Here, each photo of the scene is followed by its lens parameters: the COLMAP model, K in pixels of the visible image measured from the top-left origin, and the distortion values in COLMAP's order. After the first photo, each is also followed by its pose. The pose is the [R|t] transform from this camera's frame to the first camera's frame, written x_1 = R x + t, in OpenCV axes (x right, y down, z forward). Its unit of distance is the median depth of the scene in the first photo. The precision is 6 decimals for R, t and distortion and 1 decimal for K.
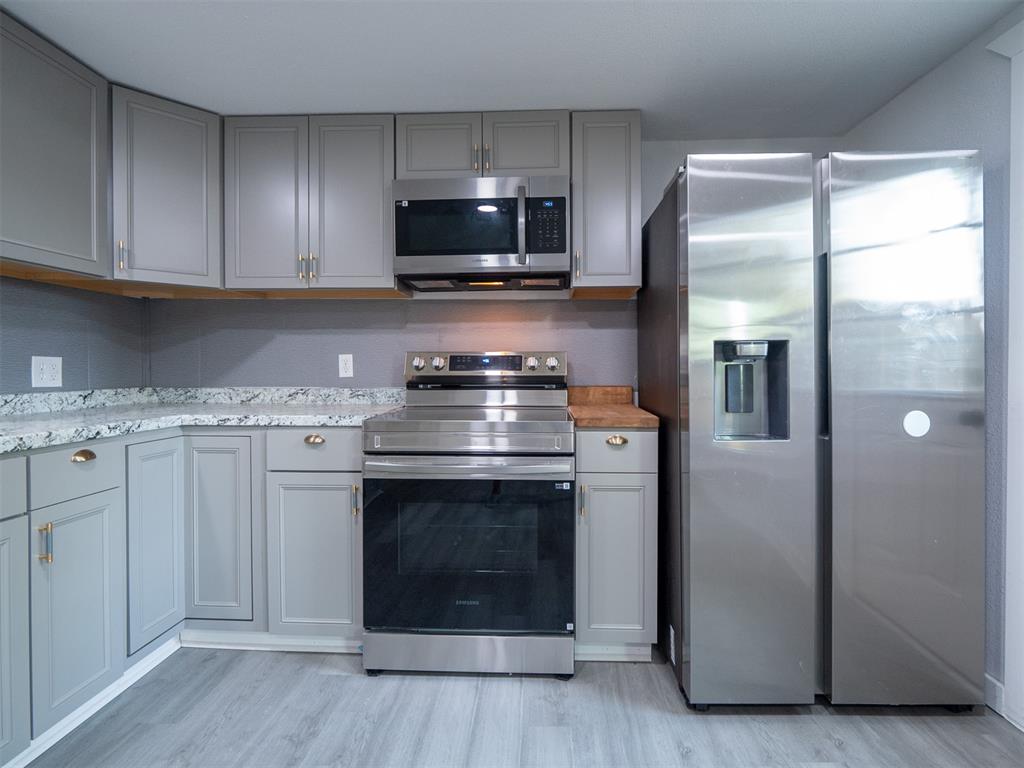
lens RADIAL K [[511.0, 0, 519.2], [0, 511.0, 373.6], [0, 0, 1]] dist [-0.012579, -0.000220]
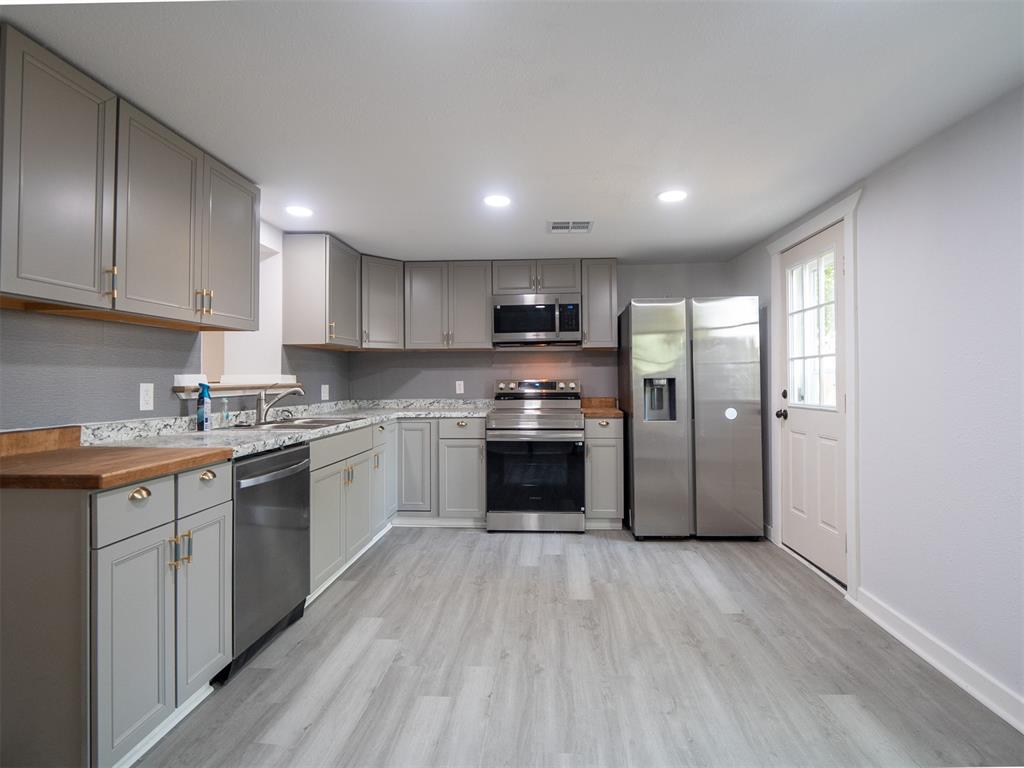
lens RADIAL K [[511.0, 0, 519.2], [0, 511.0, 373.6], [0, 0, 1]] dist [-0.012579, -0.000220]
pose [[0.999769, -0.006205, -0.020568, -0.115429], [0.005815, 0.999804, -0.018943, -0.037849], [0.020682, 0.018819, 0.999609, -1.119477]]
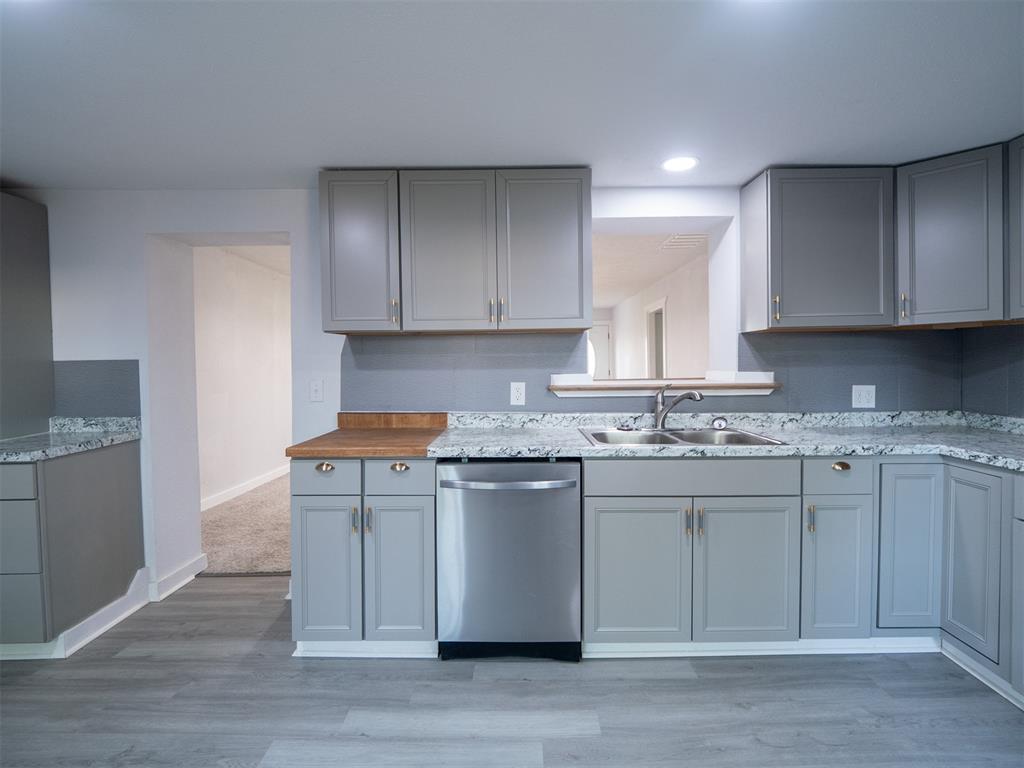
lens RADIAL K [[502.5, 0, 530.3], [0, 502.5, 373.6], [0, 0, 1]] dist [-0.013213, -0.000345]
pose [[0.045255, 0.017882, -0.998815, 0.382307], [-0.002403, 0.999839, 0.017791, -0.092246], [0.998973, 0.001595, 0.045291, 0.053032]]
